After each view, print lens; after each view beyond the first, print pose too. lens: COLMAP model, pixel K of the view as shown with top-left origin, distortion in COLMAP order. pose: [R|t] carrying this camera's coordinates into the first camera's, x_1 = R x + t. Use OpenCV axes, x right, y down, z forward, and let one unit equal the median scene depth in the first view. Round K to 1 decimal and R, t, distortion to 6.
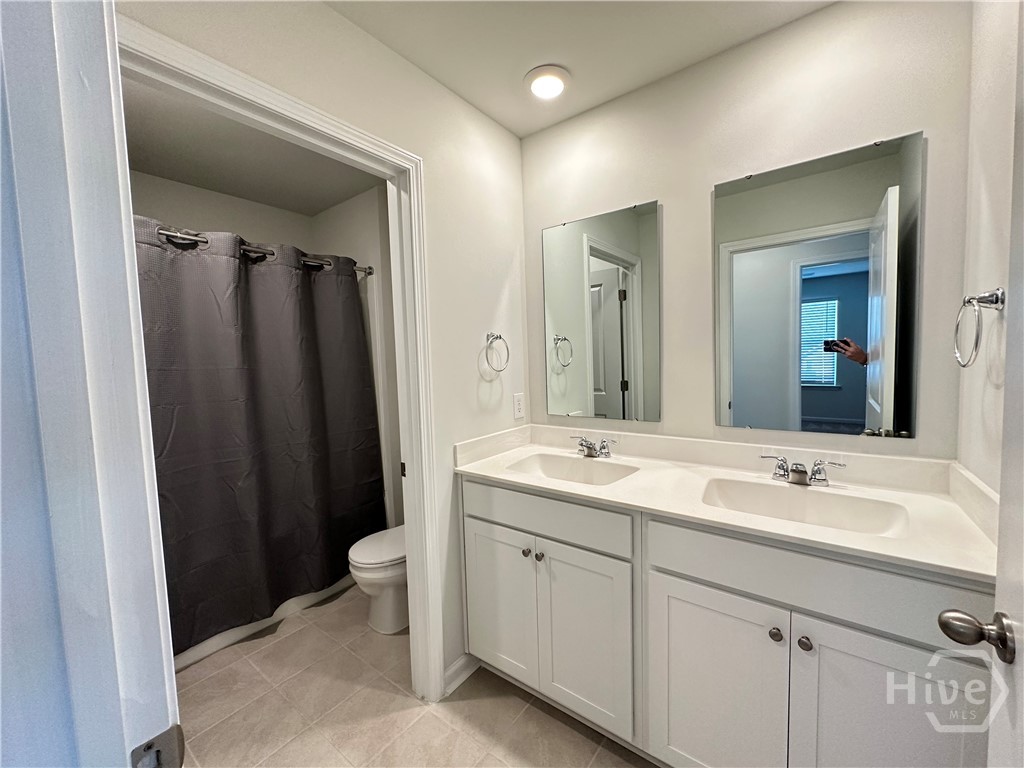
lens RADIAL K [[410.2, 0, 521.7], [0, 410.2, 387.1], [0, 0, 1]] dist [-0.000998, 0.000356]
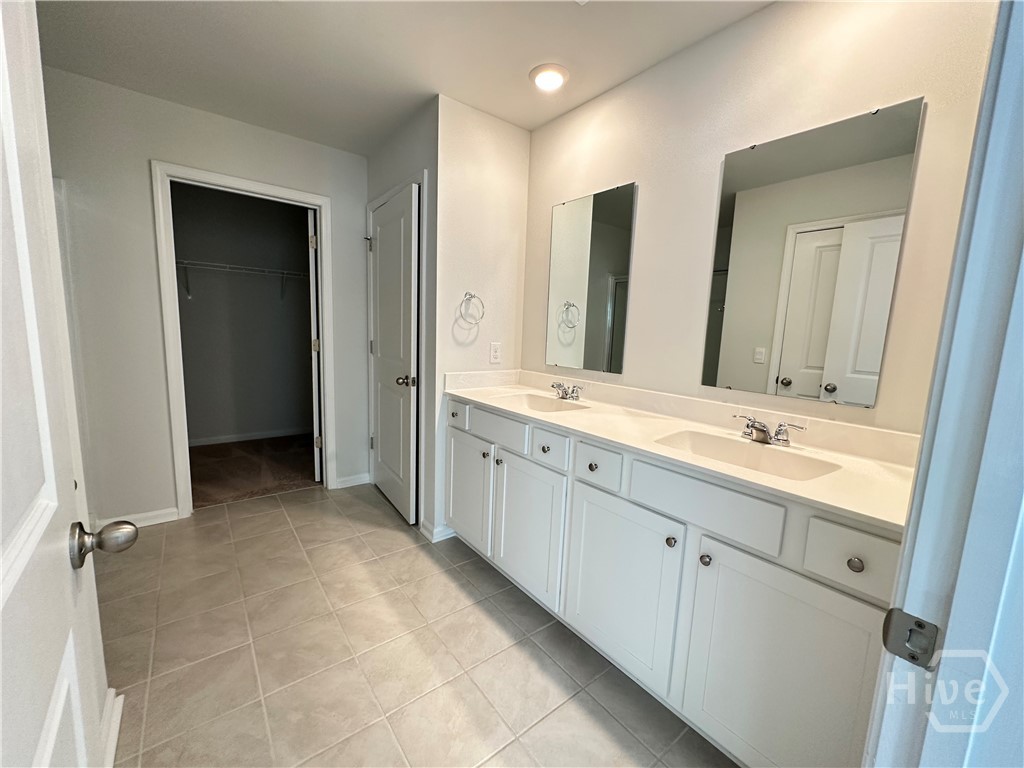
lens RADIAL K [[410.2, 0, 502.6], [0, 410.2, 383.2], [0, 0, 1]] dist [-0.000998, 0.000356]
pose [[0.962564, 0.079343, -0.259183, 0.299084], [-0.053957, 0.993150, 0.103642, 0.004377], [0.265631, -0.085778, 0.960251, -0.235726]]
